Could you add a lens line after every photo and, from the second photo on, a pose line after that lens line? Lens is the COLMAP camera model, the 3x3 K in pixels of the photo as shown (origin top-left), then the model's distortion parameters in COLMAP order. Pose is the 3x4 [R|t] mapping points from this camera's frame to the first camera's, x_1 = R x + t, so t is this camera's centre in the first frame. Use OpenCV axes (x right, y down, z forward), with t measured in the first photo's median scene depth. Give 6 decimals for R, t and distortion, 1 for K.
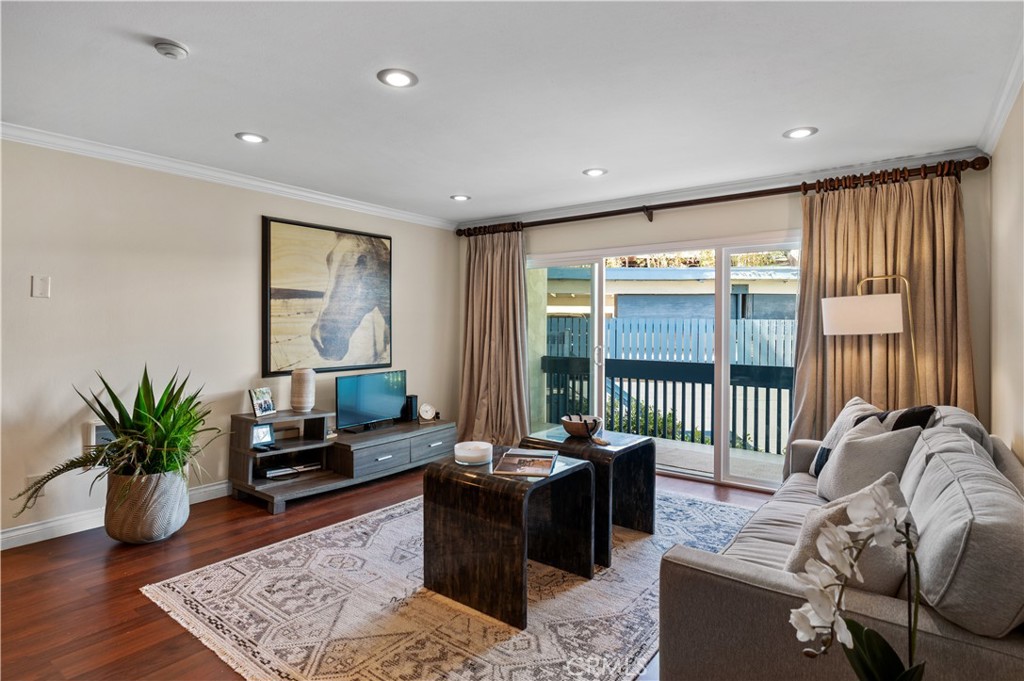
lens RADIAL K [[559.1, 0, 516.8], [0, 559.1, 324.3], [0, 0, 1]] dist [0.002359, -0.001856]
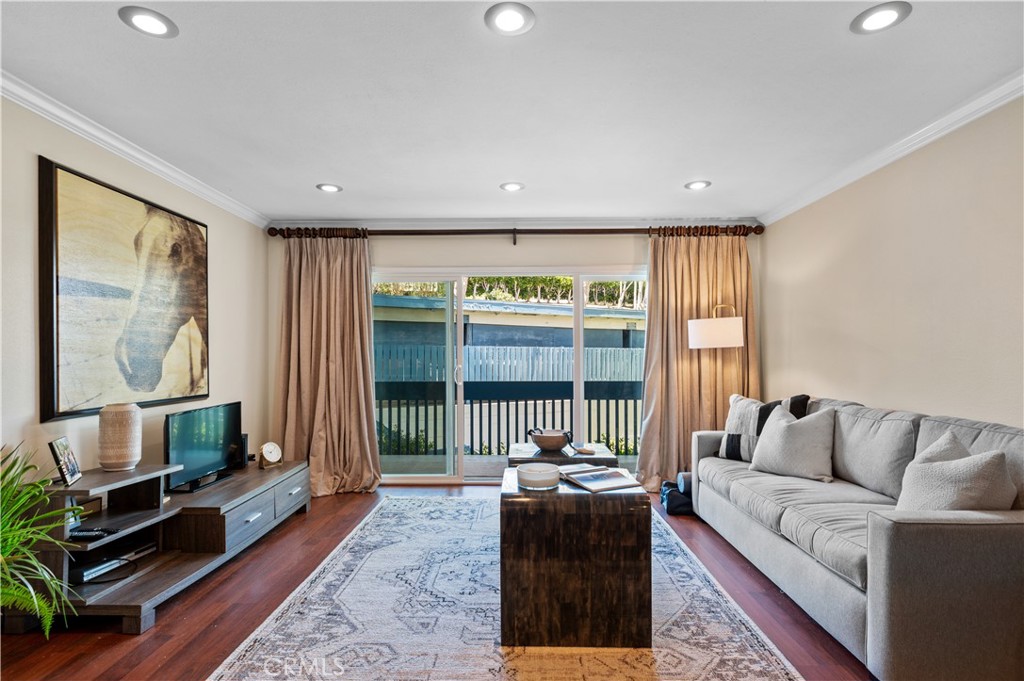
lens RADIAL K [[527.2, 0, 525.5], [0, 527.2, 356.1], [0, 0, 1]] dist [-0.002001, -0.001830]
pose [[0.794029, -0.007182, 0.607838, -0.374709], [0.006436, 0.999973, 0.003407, 0.023569], [-0.607846, 0.001207, 0.794054, 0.221097]]
